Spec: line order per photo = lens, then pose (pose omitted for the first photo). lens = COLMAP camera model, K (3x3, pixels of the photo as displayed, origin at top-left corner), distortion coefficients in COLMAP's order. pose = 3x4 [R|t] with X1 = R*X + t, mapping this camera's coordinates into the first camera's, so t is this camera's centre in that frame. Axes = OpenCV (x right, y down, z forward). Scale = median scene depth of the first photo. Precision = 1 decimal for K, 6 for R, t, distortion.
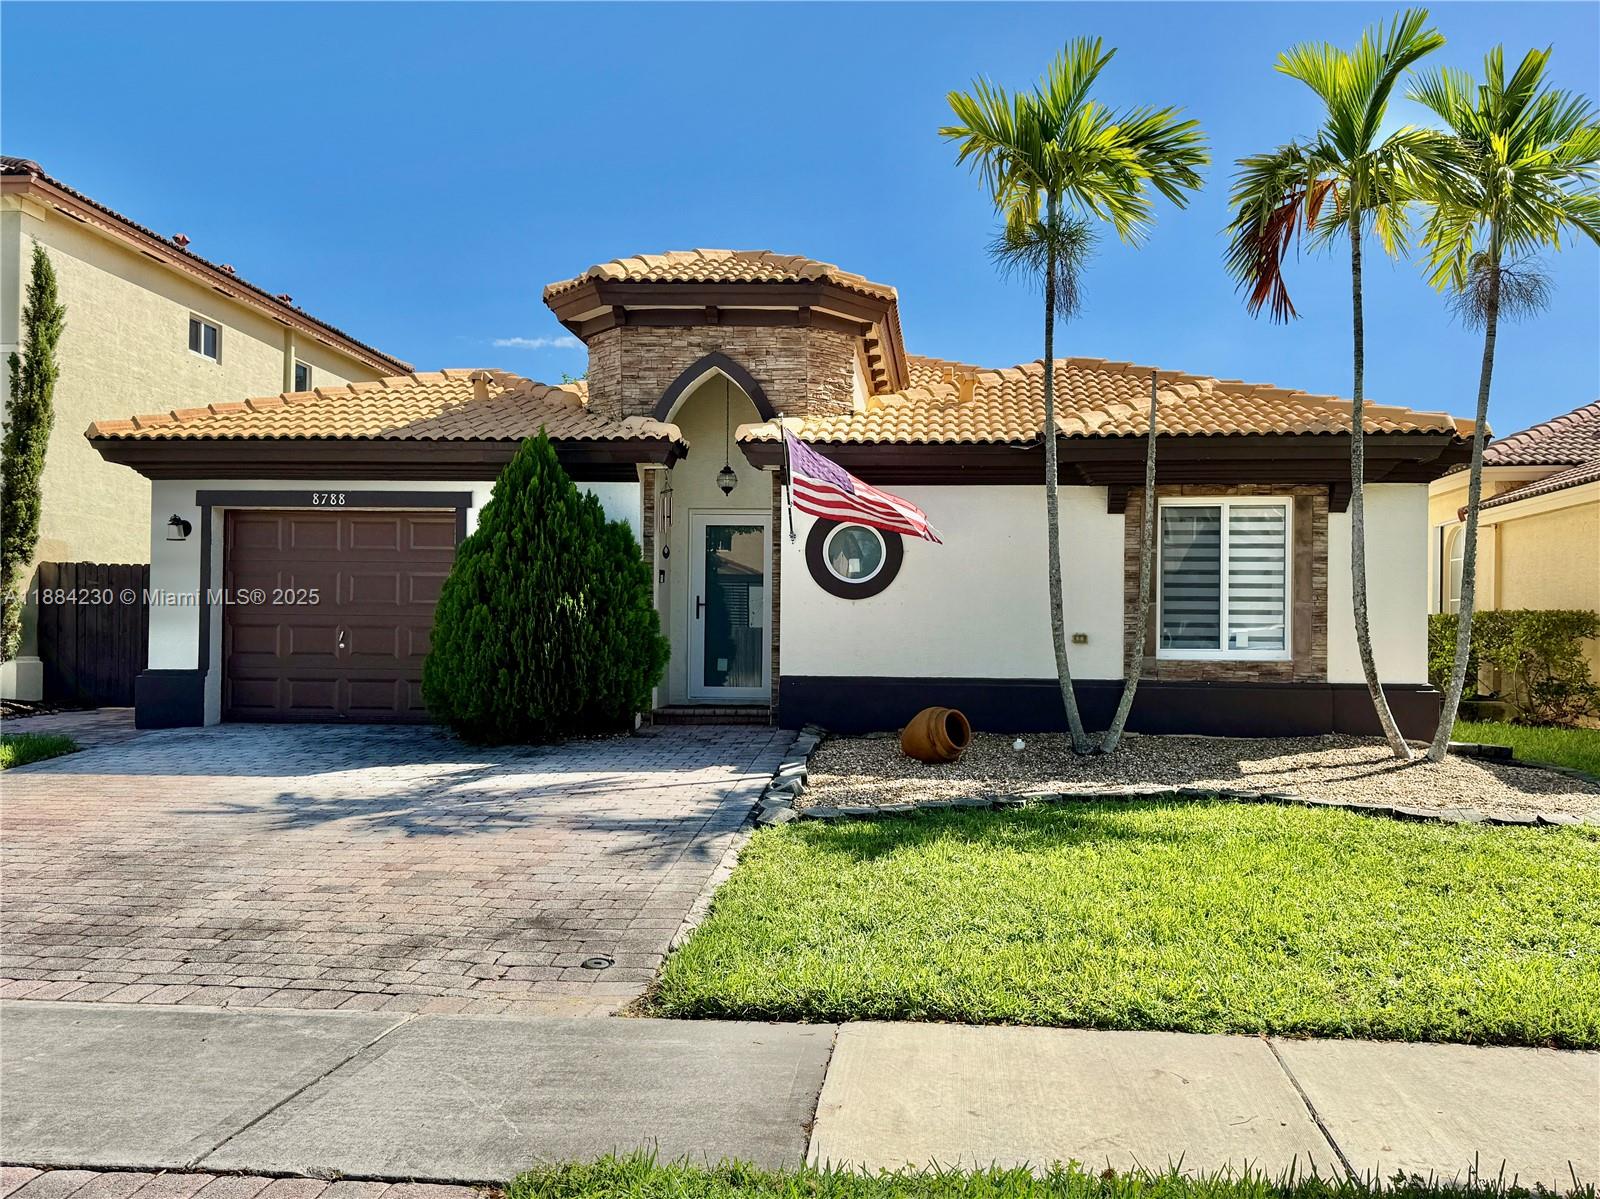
lens RADIAL K [[1261.8, 0, 804.4], [0, 1261.8, 606.8], [0, 0, 1]] dist [0.005901, -0.000180]
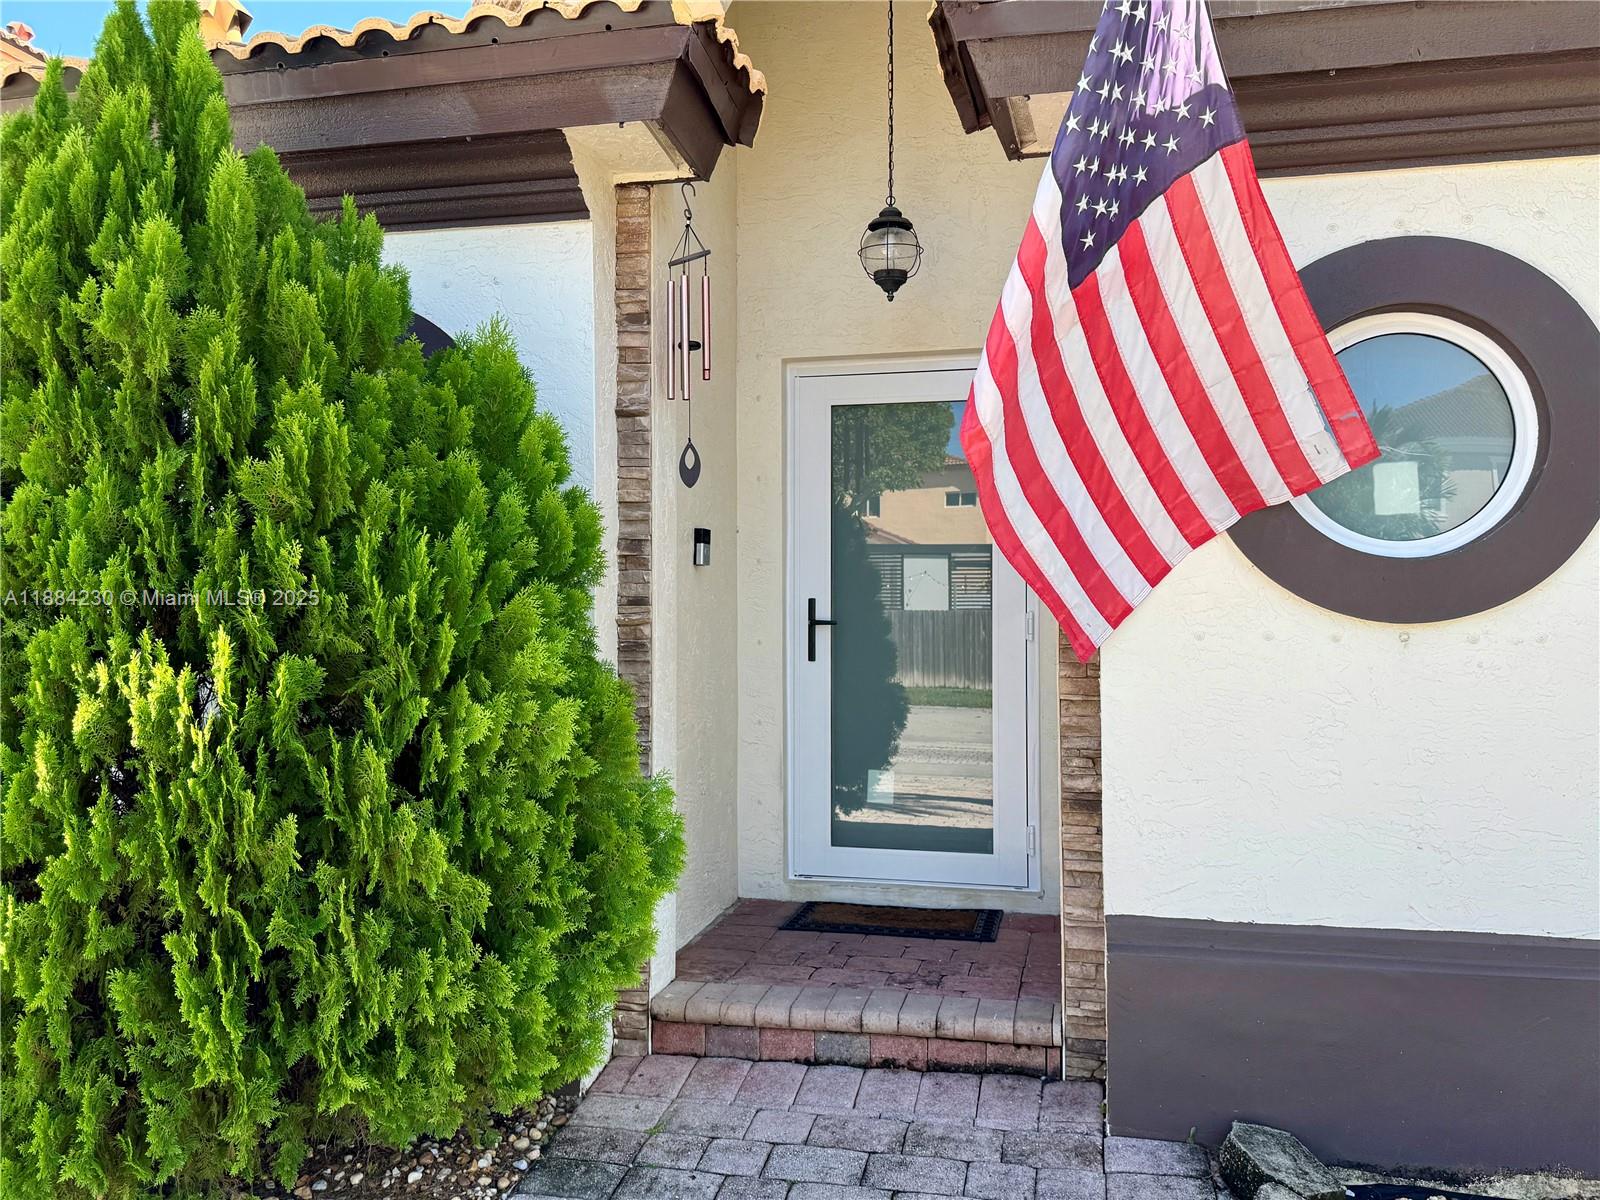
lens RADIAL K [[1261.8, 0, 797.3], [0, 1261.8, 604.3], [0, 0, 1]] dist [0.005901, -0.000180]
pose [[0.992326, -0.013494, -0.122907, -0.049622], [0.016043, 0.999676, 0.019770, -0.016472], [0.122601, -0.021590, 0.992221, 0.720733]]
